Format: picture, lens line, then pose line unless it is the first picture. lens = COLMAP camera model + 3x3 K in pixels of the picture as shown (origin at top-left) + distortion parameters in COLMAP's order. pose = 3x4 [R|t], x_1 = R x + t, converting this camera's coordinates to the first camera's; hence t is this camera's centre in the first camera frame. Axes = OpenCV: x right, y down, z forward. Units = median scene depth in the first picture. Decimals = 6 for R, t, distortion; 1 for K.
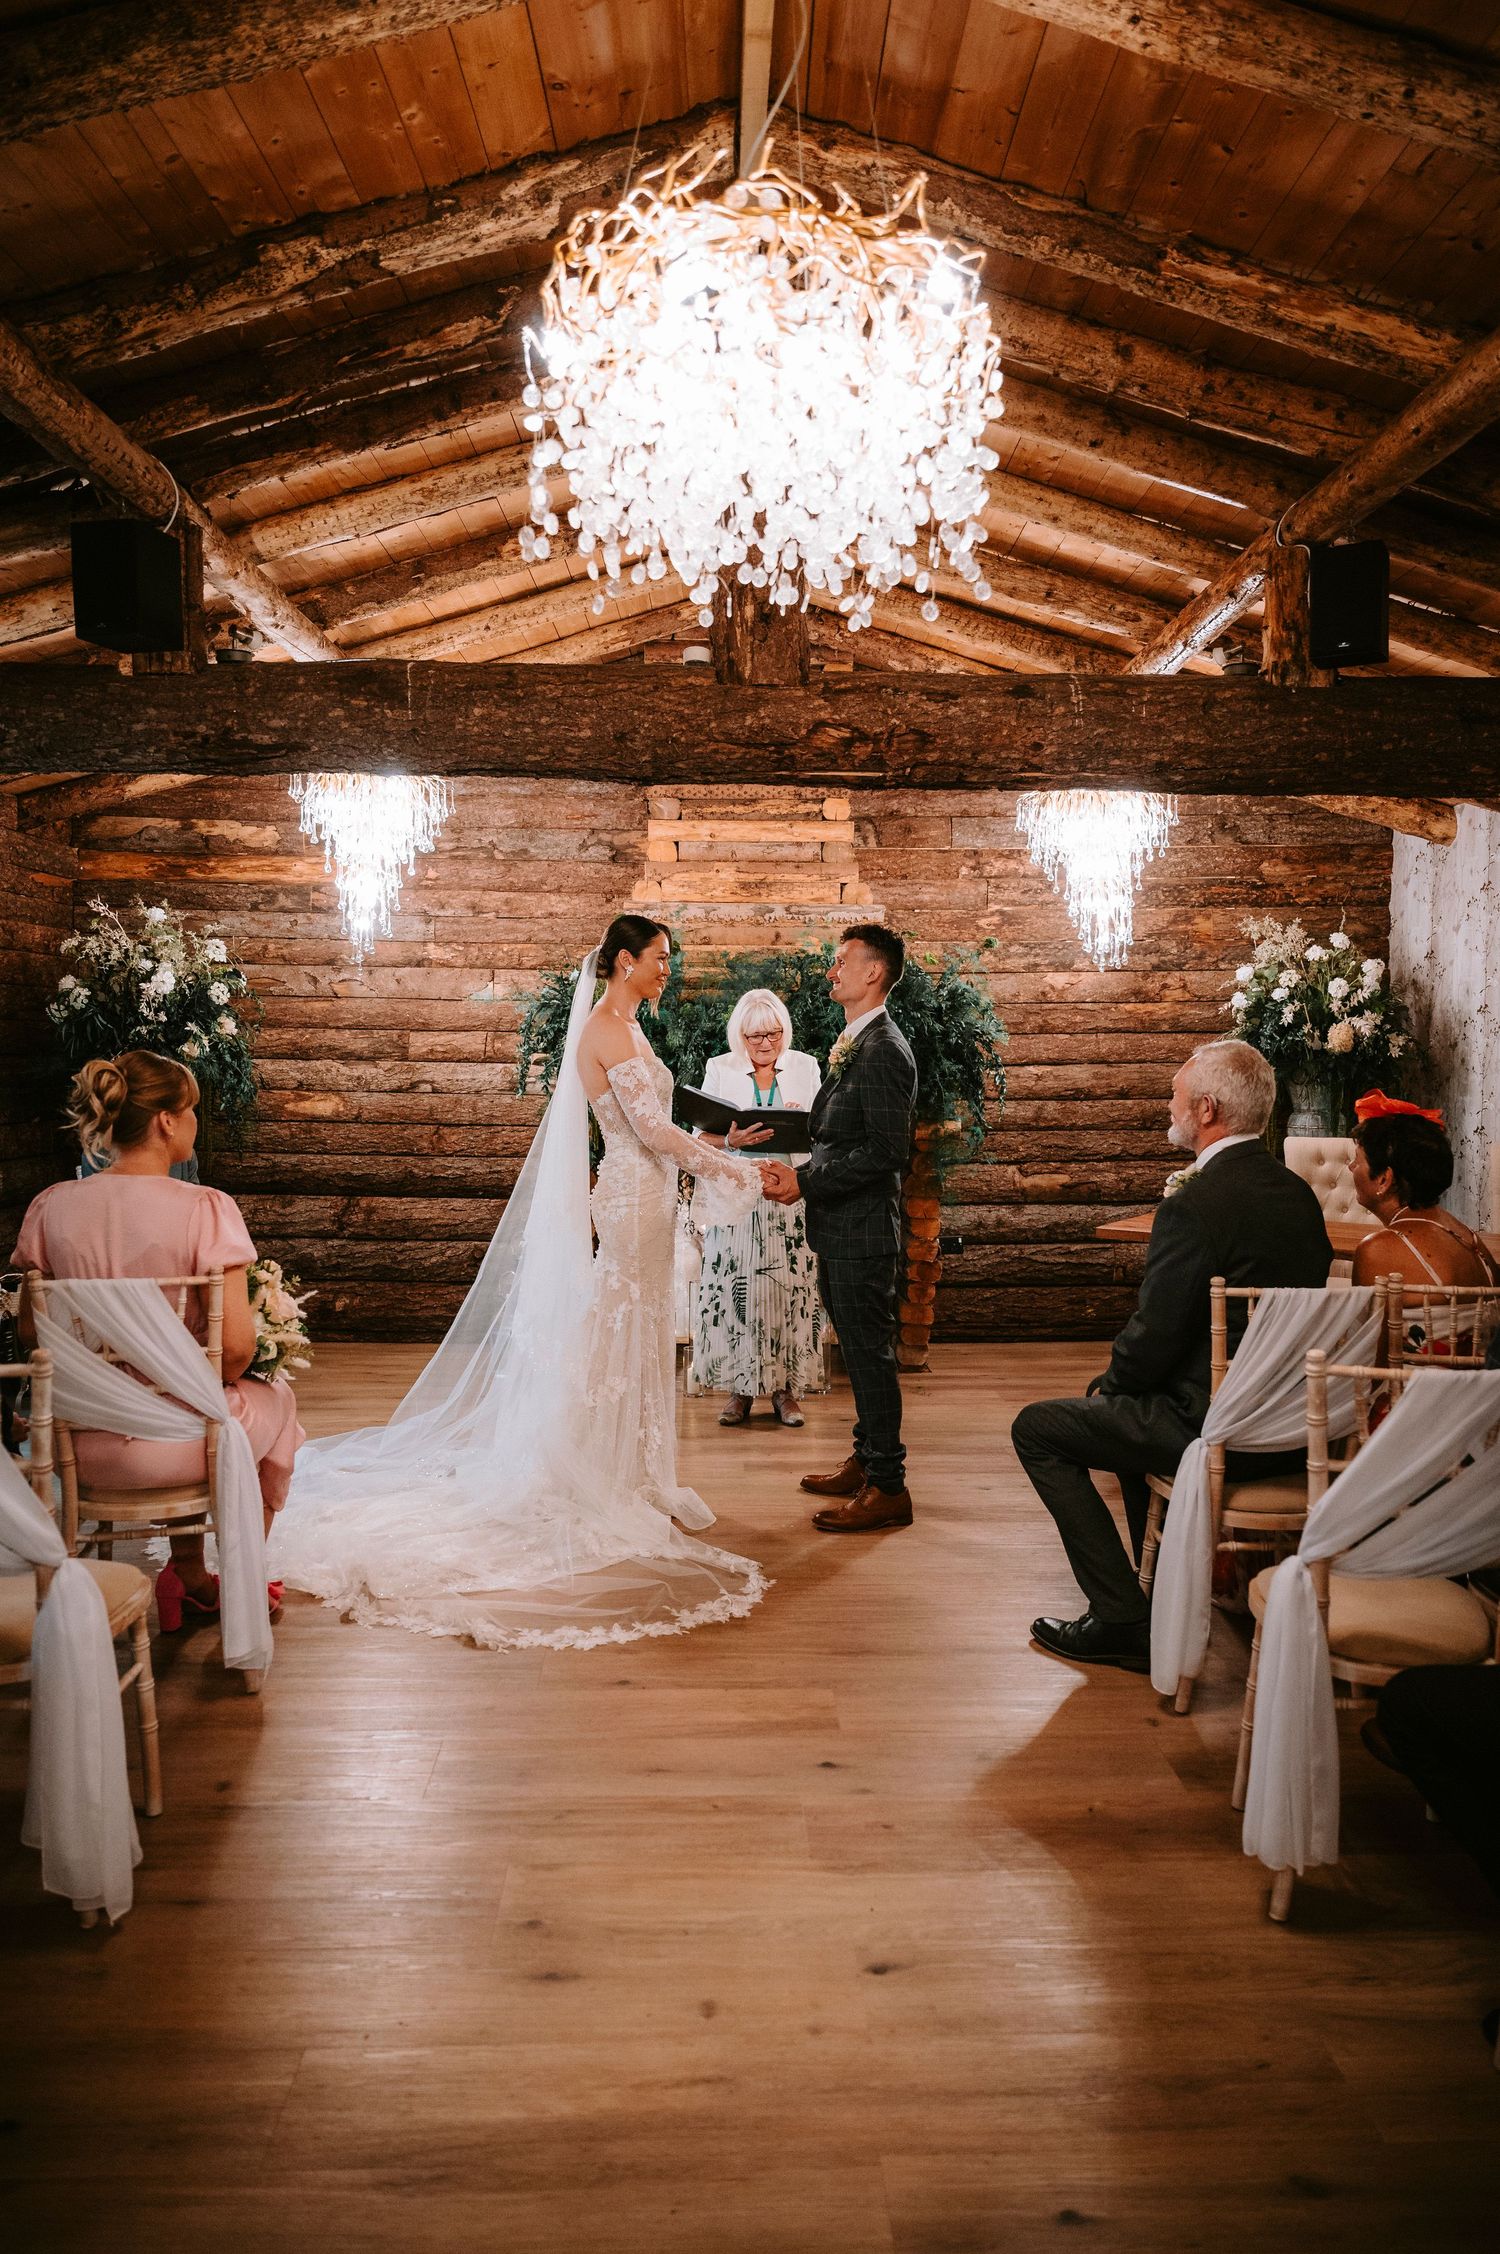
lens RADIAL K [[1501.1, 0, 764.9], [0, 1501.1, 1137.6], [0, 0, 1]] dist [-0.001684, 0.001977]
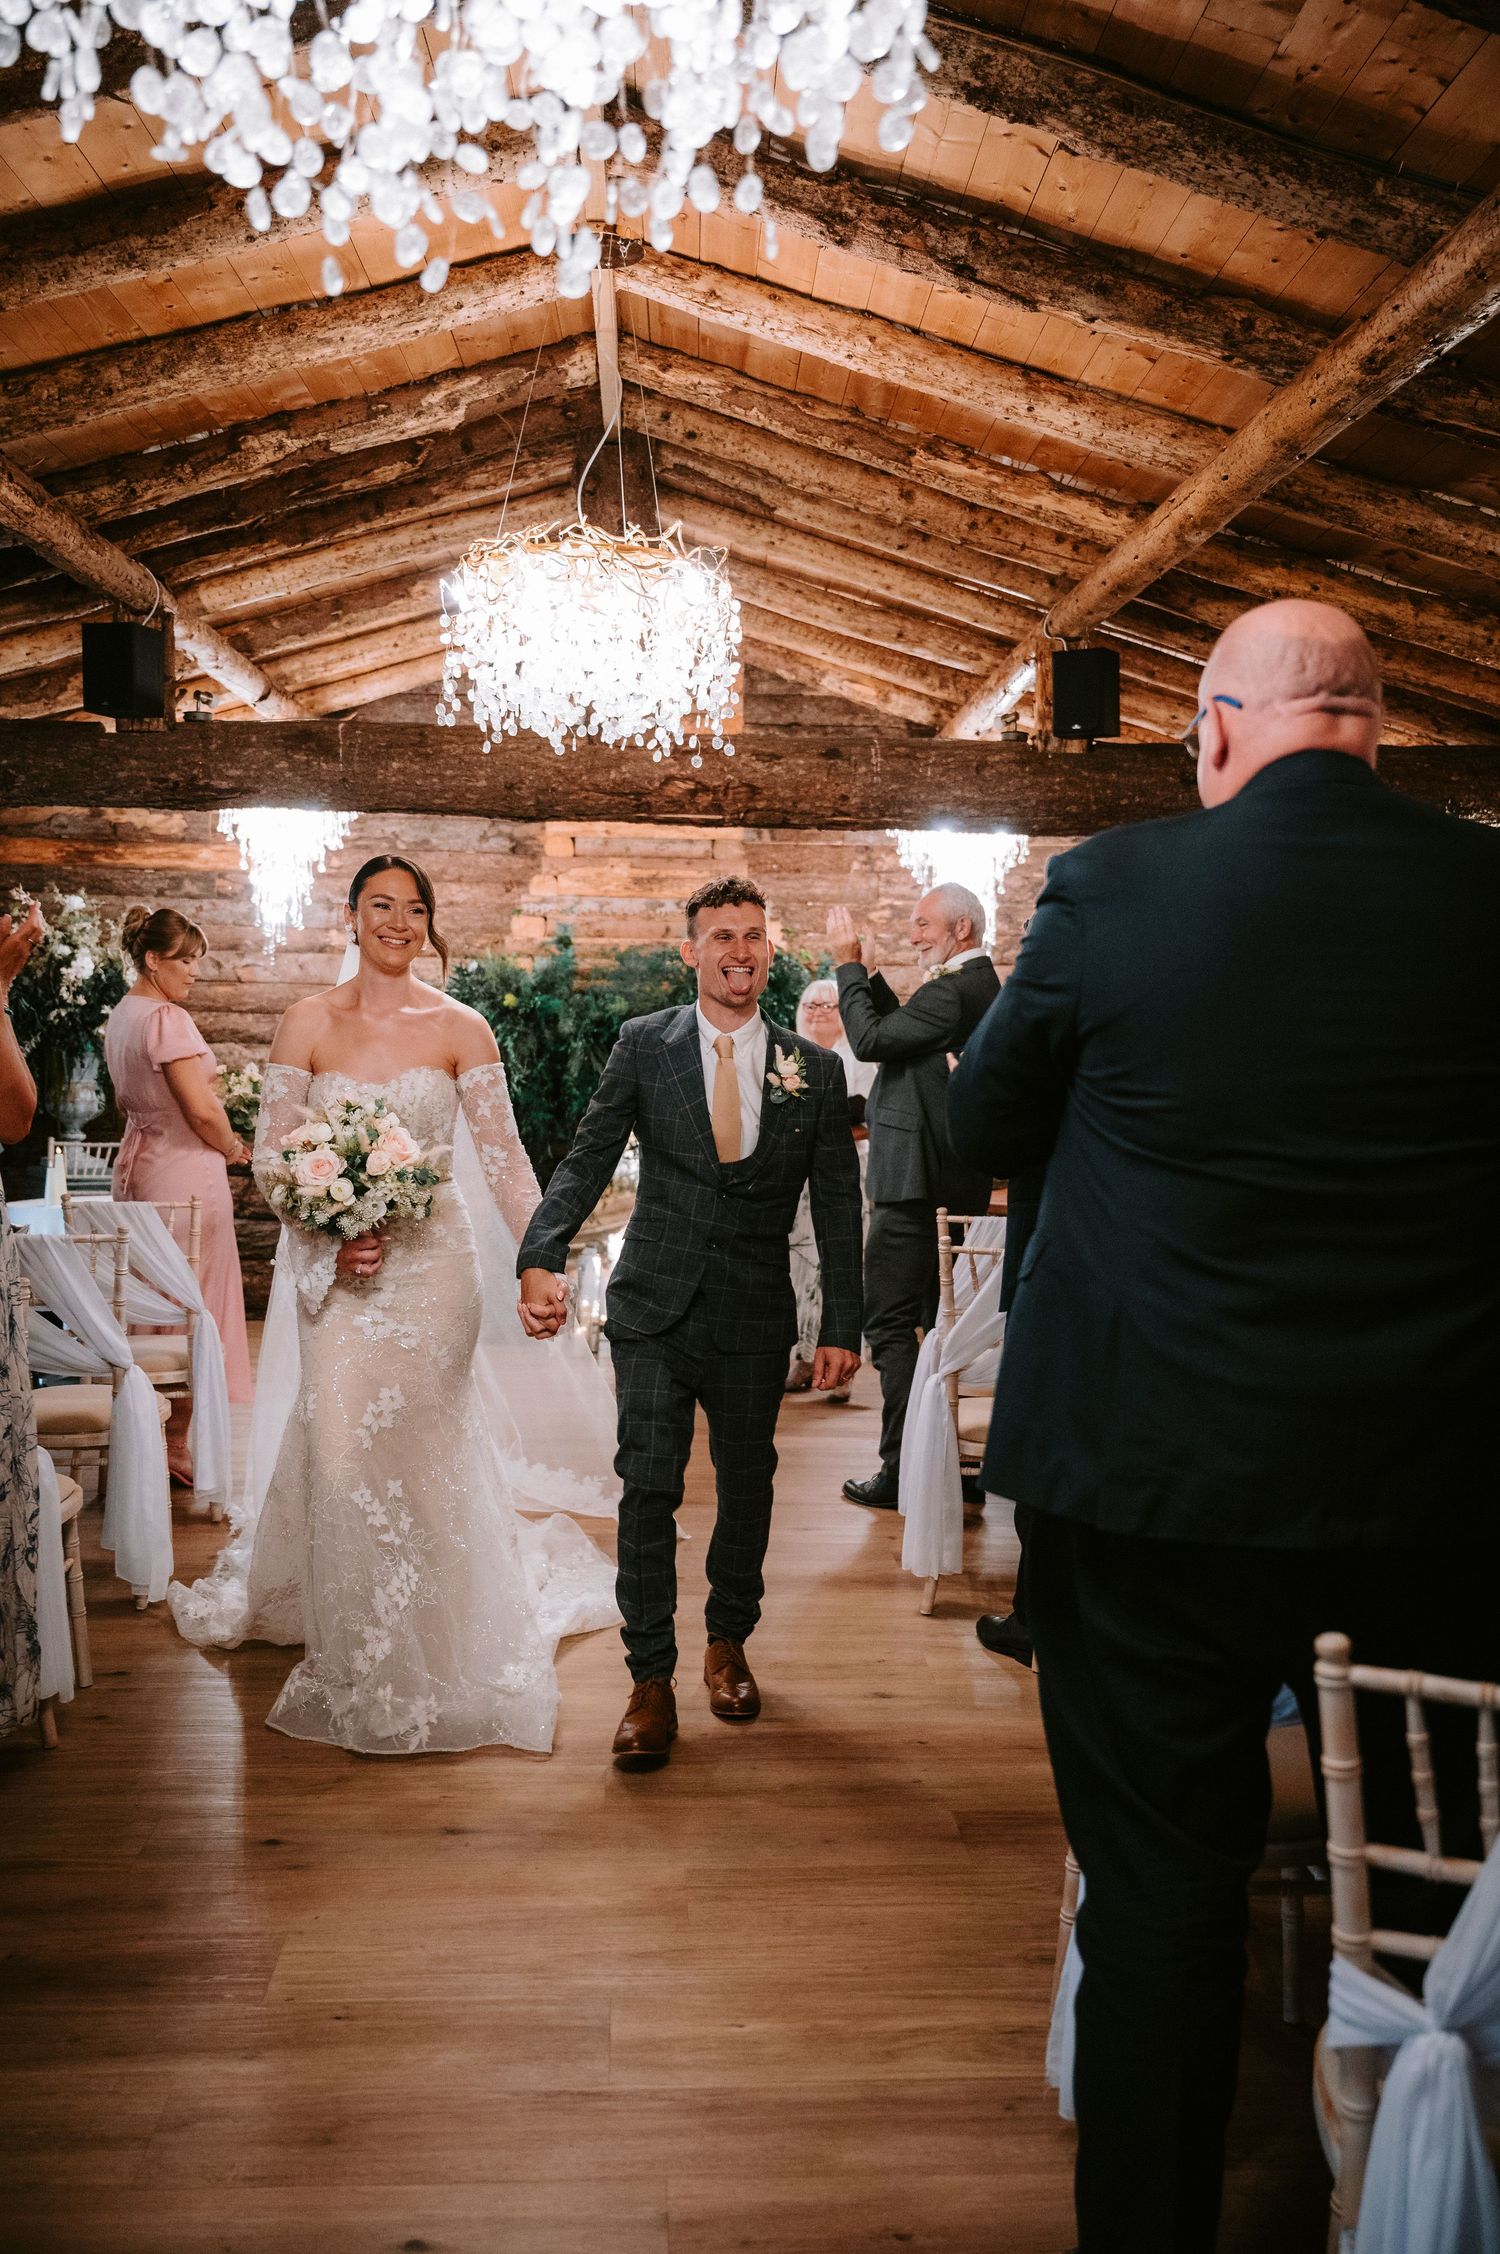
lens RADIAL K [[1891.8, 0, 757.3], [0, 1891.8, 1128.8], [0, 0, 1]] dist [-0.003405, -0.000386]
pose [[0.999729, 0.009878, 0.021076, 0.044762], [-0.009667, 0.999902, -0.010093, 0.017853], [-0.021174, 0.009886, 0.999727, -0.324717]]
